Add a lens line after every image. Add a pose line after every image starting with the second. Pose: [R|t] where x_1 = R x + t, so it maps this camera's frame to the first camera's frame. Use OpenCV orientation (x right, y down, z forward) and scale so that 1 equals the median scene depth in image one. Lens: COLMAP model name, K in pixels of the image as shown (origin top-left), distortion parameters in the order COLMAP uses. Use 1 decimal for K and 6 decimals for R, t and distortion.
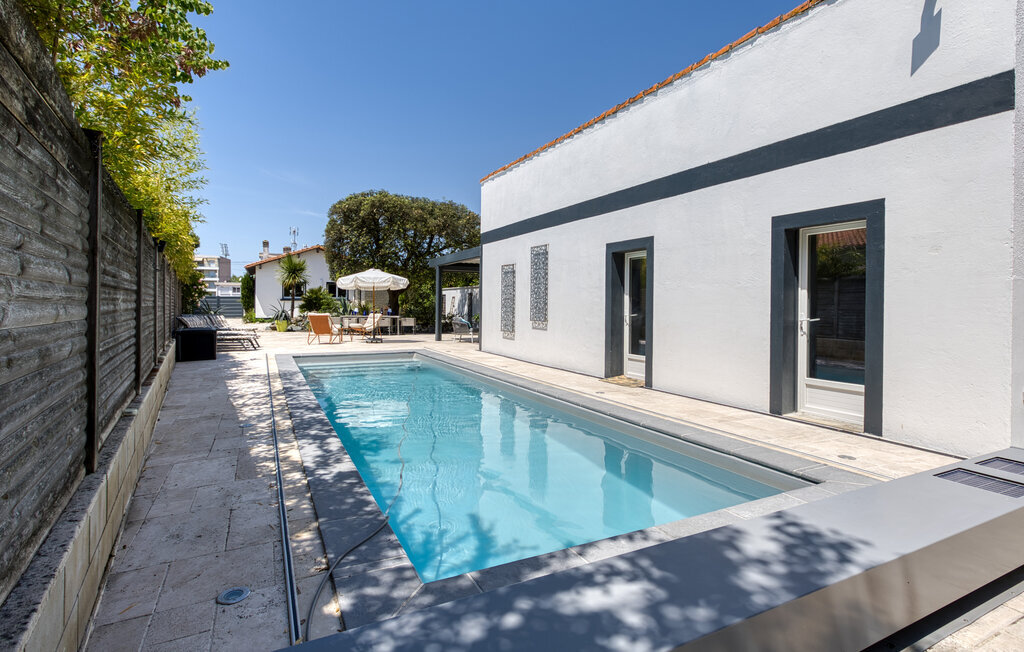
lens RADIAL K [[472.7, 0, 510.4], [0, 472.7, 308.7], [0, 0, 1]] dist [-0.001251, 0.001024]
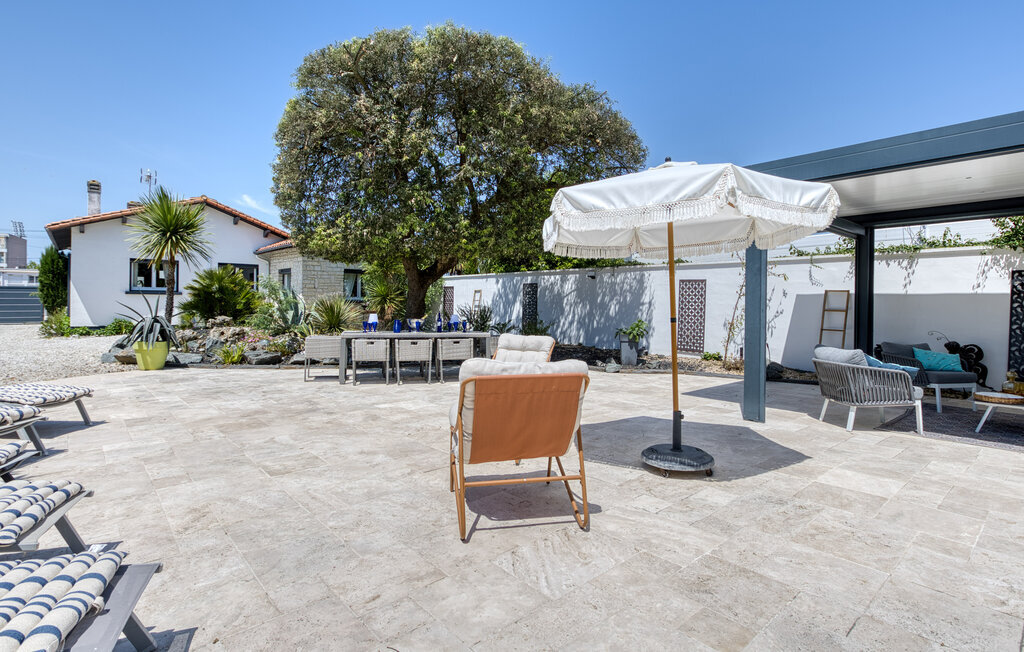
lens RADIAL K [[472.7, 0, 510.4], [0, 472.7, 308.7], [0, 0, 1]] dist [-0.001251, 0.001024]
pose [[0.966380, 0.003391, 0.257095, -0.204617], [-0.004777, 0.999977, 0.004768, -0.004992], [-0.257073, -0.005836, 0.966374, 0.371637]]
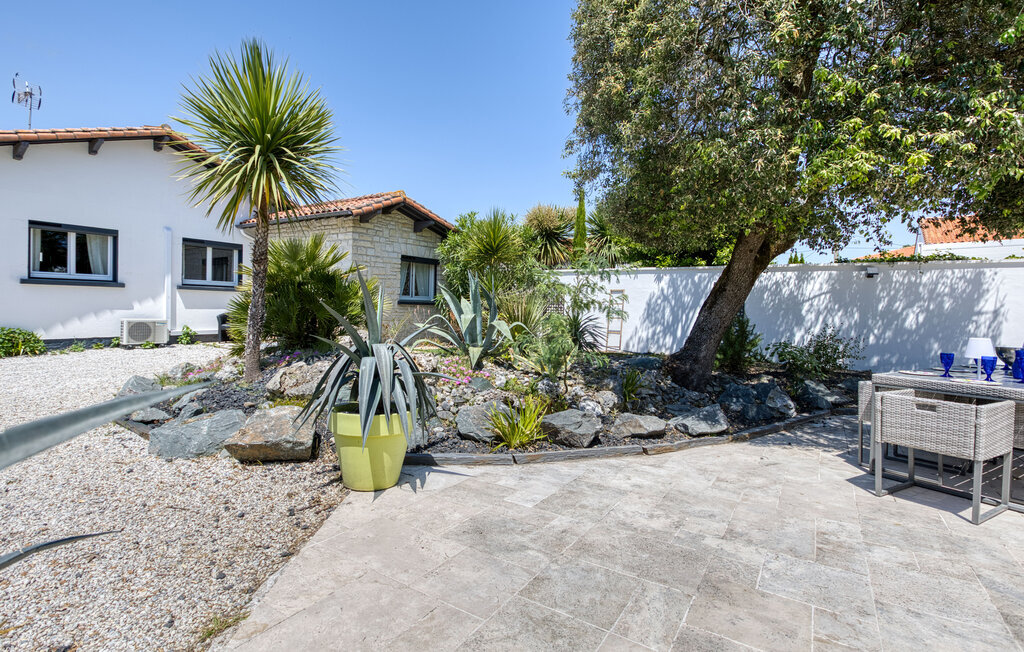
lens RADIAL K [[472.7, 0, 510.4], [0, 472.7, 308.7], [0, 0, 1]] dist [-0.001251, 0.001024]
pose [[0.870002, 0.013990, 0.492850, -0.365946], [-0.015283, 0.999882, -0.001404, -0.005527], [-0.492811, -0.006311, 0.870113, 0.589644]]
